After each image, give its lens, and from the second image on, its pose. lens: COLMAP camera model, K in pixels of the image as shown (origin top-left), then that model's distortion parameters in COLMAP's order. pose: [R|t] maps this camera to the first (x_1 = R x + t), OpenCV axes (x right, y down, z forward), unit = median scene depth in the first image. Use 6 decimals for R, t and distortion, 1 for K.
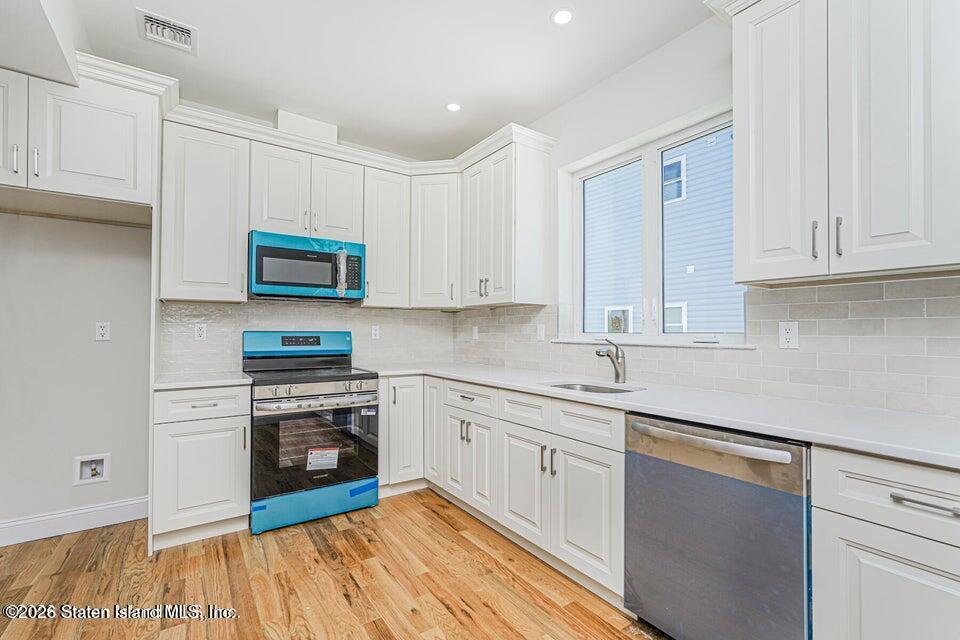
lens RADIAL K [[434.3, 0, 482.4], [0, 434.3, 322.4], [0, 0, 1]] dist [0.000890, 0.008138]
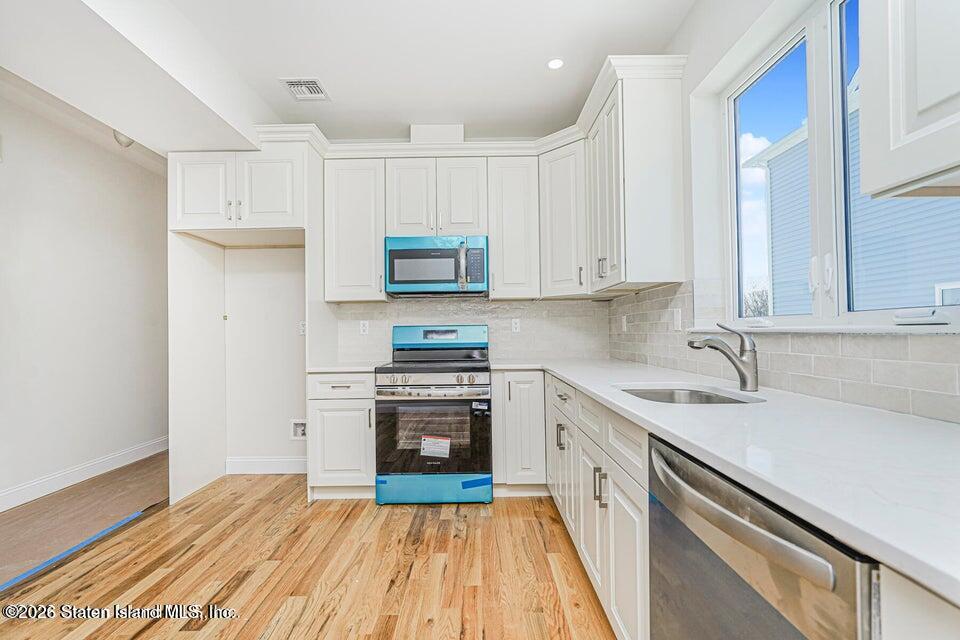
lens RADIAL K [[434.3, 0, 482.4], [0, 434.3, 322.4], [0, 0, 1]] dist [0.000890, 0.008138]
pose [[0.816164, -0.027183, -0.577181, 0.326387], [0.028084, 0.999578, -0.007365, 0.026893], [0.577138, -0.010198, 0.816583, 0.214034]]
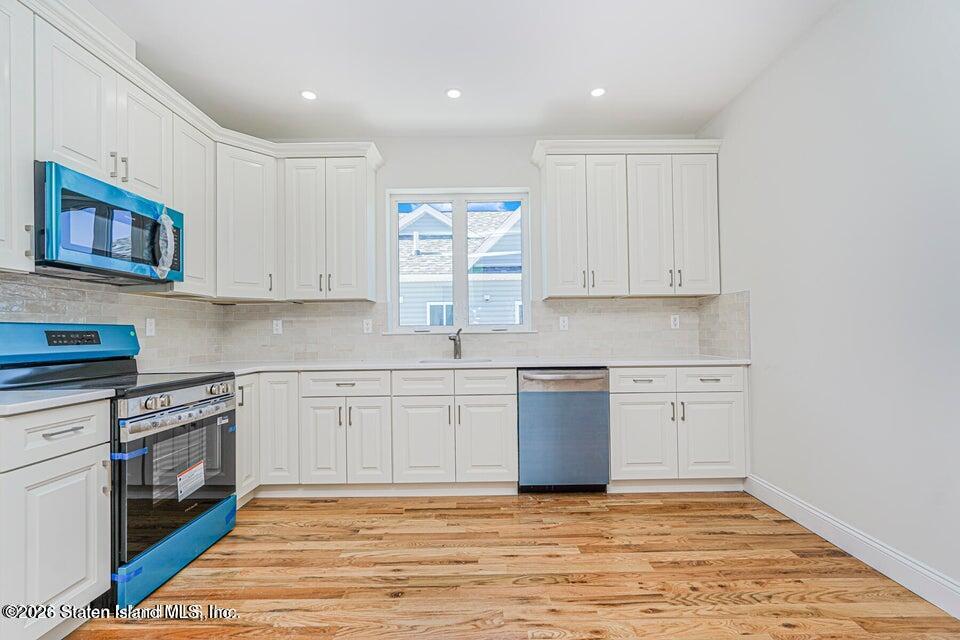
lens RADIAL K [[413.0, 0, 478.3], [0, 413.0, 325.1], [0, 0, 1]] dist [-0.002672, 0.000862]
pose [[0.566357, 0.001879, 0.824158, -0.663942], [0.002990, 0.999986, -0.004335, 0.031003], [-0.824155, 0.004919, 0.566343, 0.155872]]
